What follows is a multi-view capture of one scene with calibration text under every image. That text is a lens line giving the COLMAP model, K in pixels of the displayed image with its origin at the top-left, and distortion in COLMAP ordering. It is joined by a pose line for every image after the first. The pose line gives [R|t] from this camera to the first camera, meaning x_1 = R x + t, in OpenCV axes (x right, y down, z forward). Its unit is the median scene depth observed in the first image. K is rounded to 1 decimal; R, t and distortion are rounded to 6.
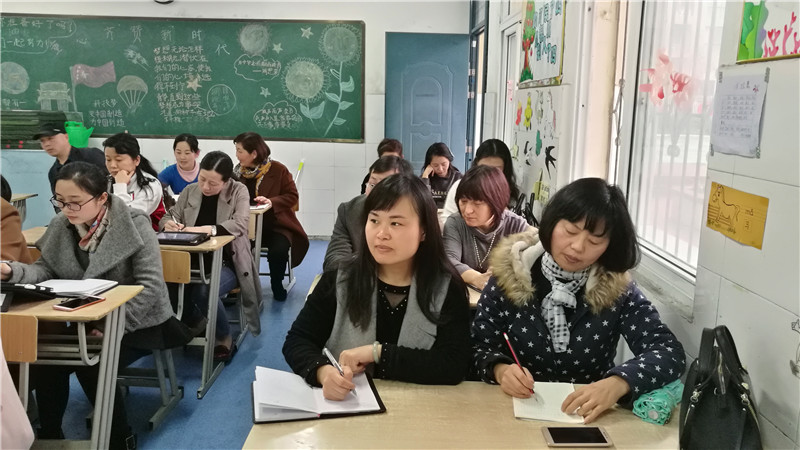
lens RADIAL K [[608.6, 0, 402.7], [0, 608.6, 222.5], [0, 0, 1]] dist [-0.015678, 0.021343]
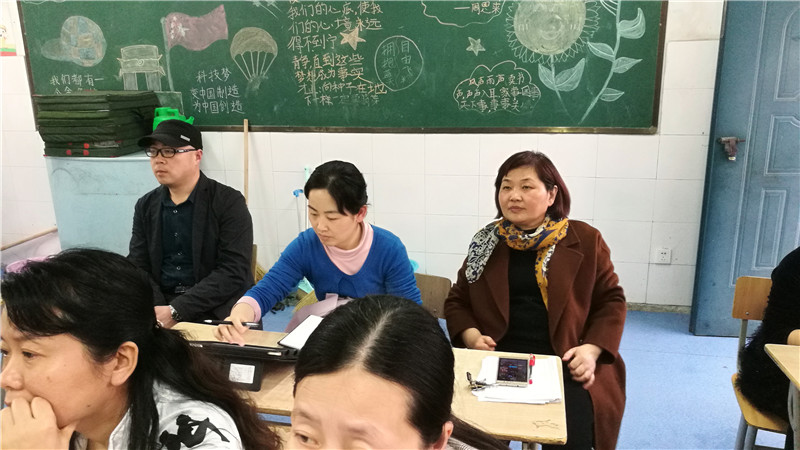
lens RADIAL K [[608.6, 0, 400.3], [0, 608.6, 227.1], [0, 0, 1]] dist [-0.015678, 0.021343]
pose [[0.976747, 0.018908, -0.213560, -0.171169], [-0.003462, 0.997365, 0.072471, -0.089086], [0.214367, -0.070047, 0.974238, 0.431001]]
